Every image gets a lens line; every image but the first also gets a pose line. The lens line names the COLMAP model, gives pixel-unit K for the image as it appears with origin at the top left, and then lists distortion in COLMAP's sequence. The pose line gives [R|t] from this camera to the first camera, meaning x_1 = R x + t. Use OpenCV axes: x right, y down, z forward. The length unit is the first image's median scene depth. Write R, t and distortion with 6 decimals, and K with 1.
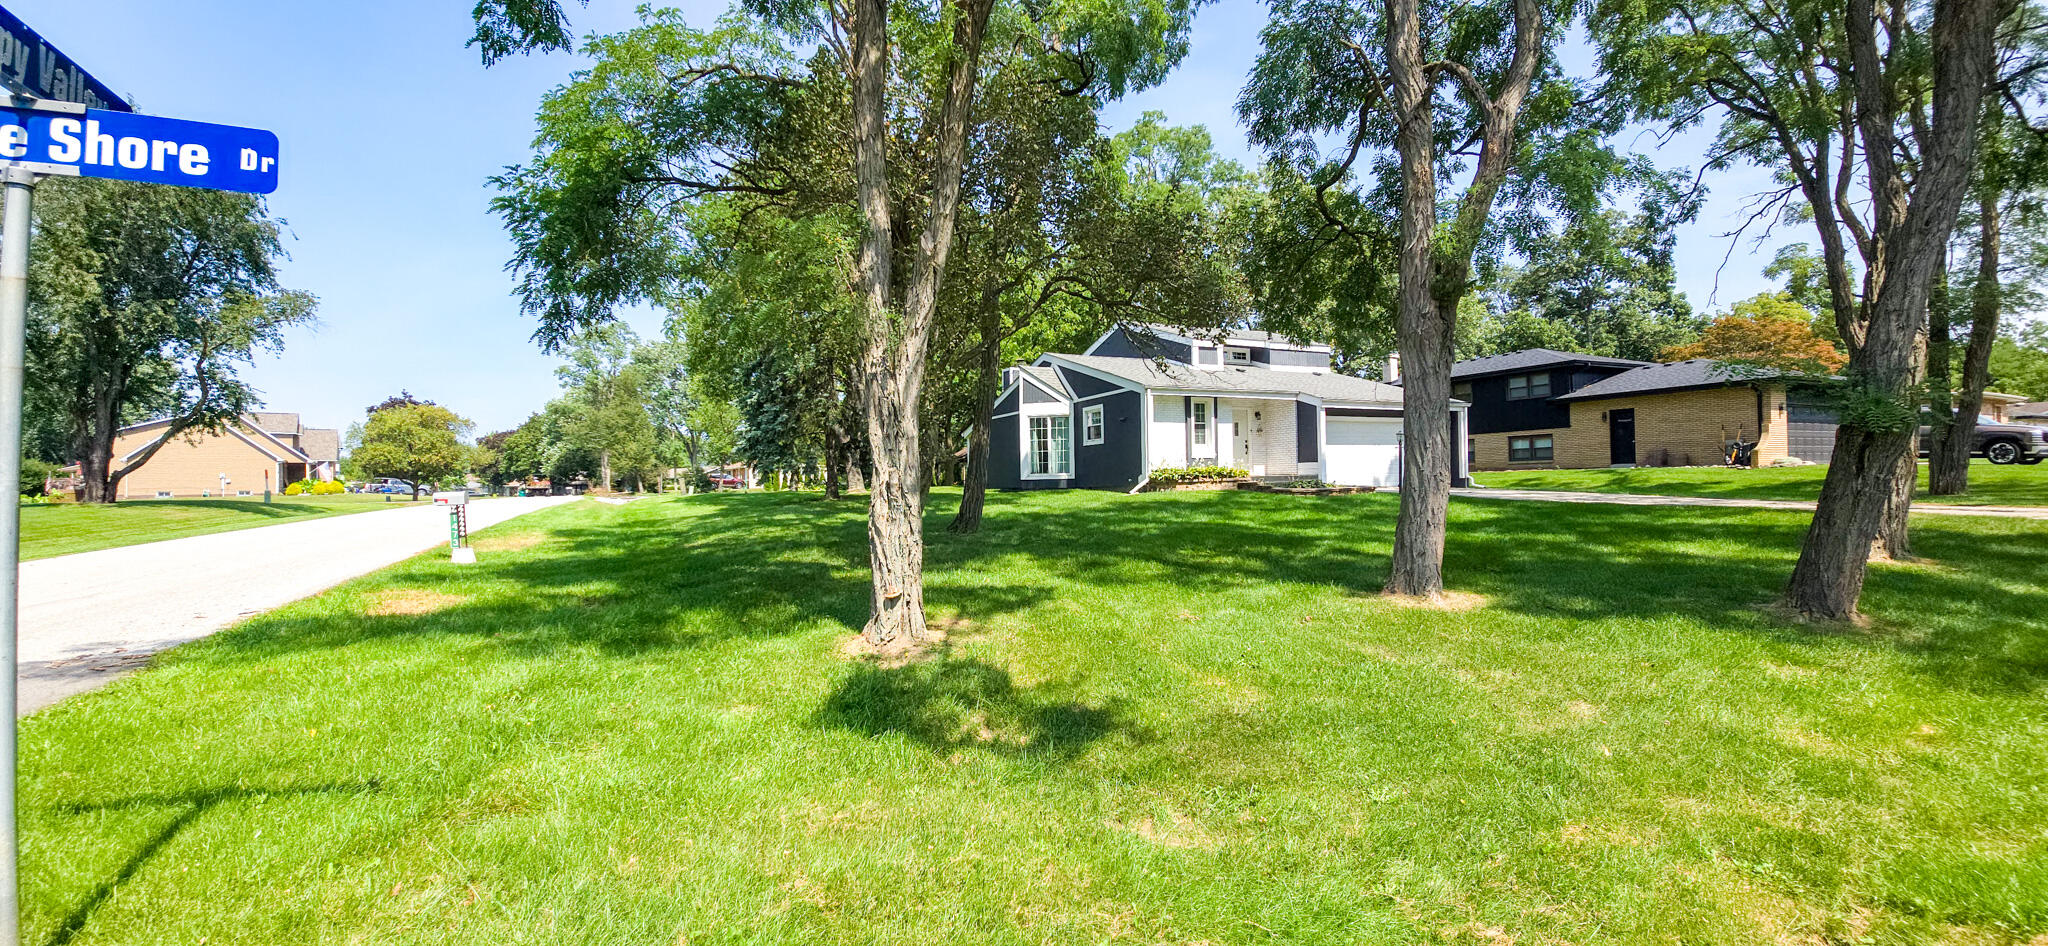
lens RADIAL K [[835.9, 0, 1031.2], [0, 835.9, 478.4], [0, 0, 1]] dist [0.001902, 0.000187]
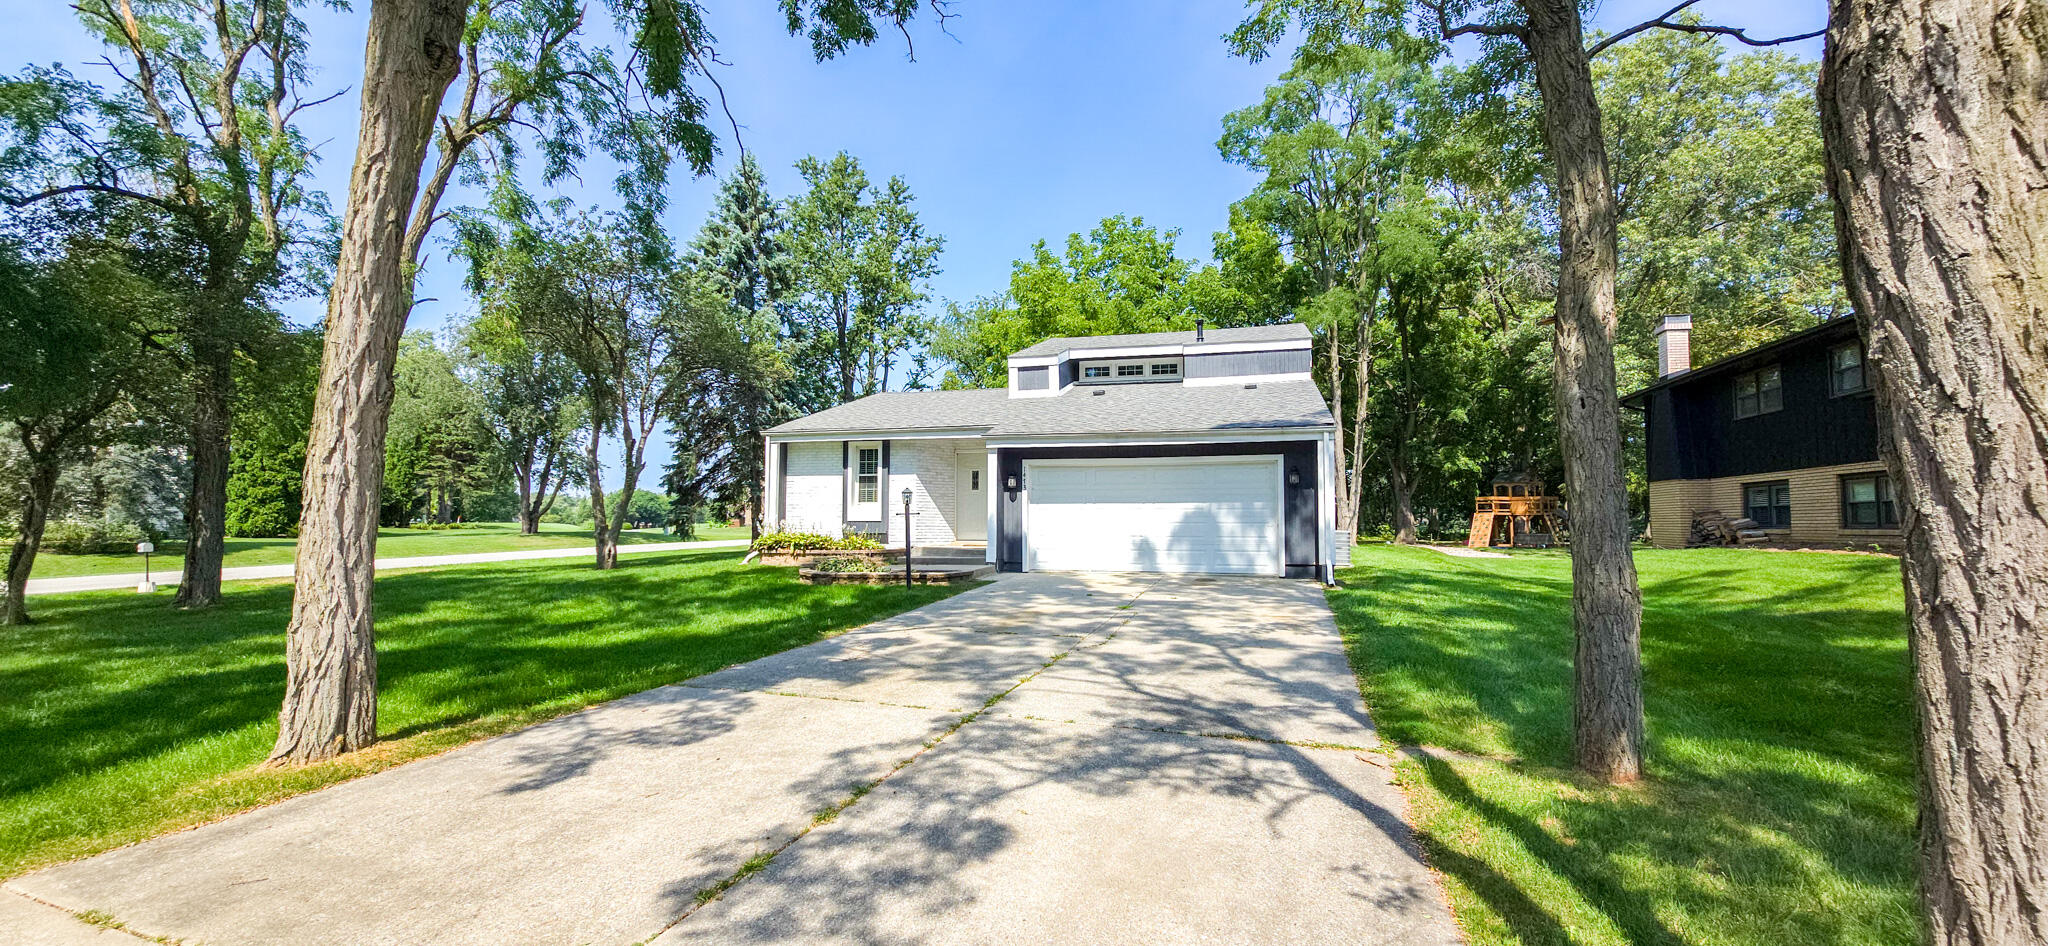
lens RADIAL K [[825.4, 0, 1024.0], [0, 825.4, 473.0], [0, 0, 1]] dist [-0.043132, -0.000135]
pose [[0.736791, -0.012687, -0.676002, 0.744088], [-0.015465, 0.999246, -0.035609, -0.039550], [0.675944, 0.036690, 0.736039, 0.494994]]
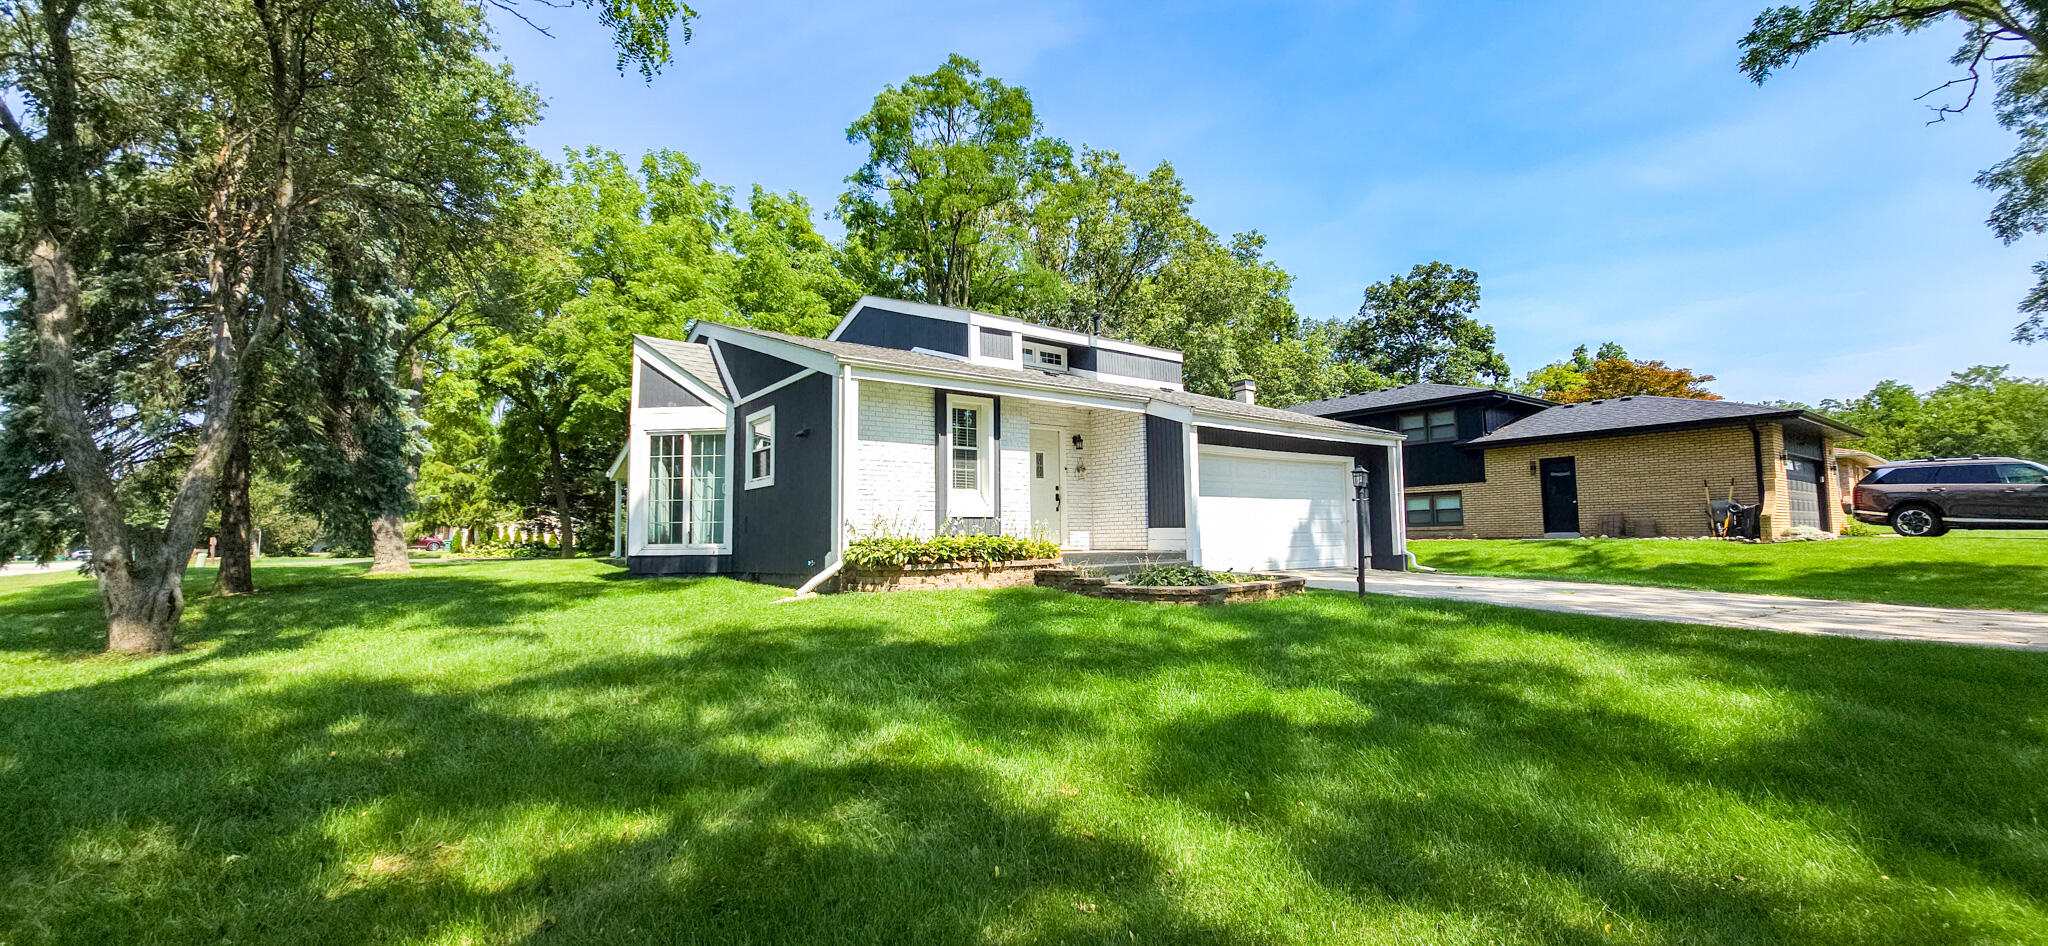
lens RADIAL K [[825.4, 0, 1024.0], [0, 825.4, 473.0], [0, 0, 1]] dist [-0.043132, -0.000135]
pose [[0.980502, 0.024527, 0.194973, 0.127920], [-0.009602, 0.996975, -0.077129, -0.011941], [-0.196275, 0.073753, 0.977771, 0.465671]]
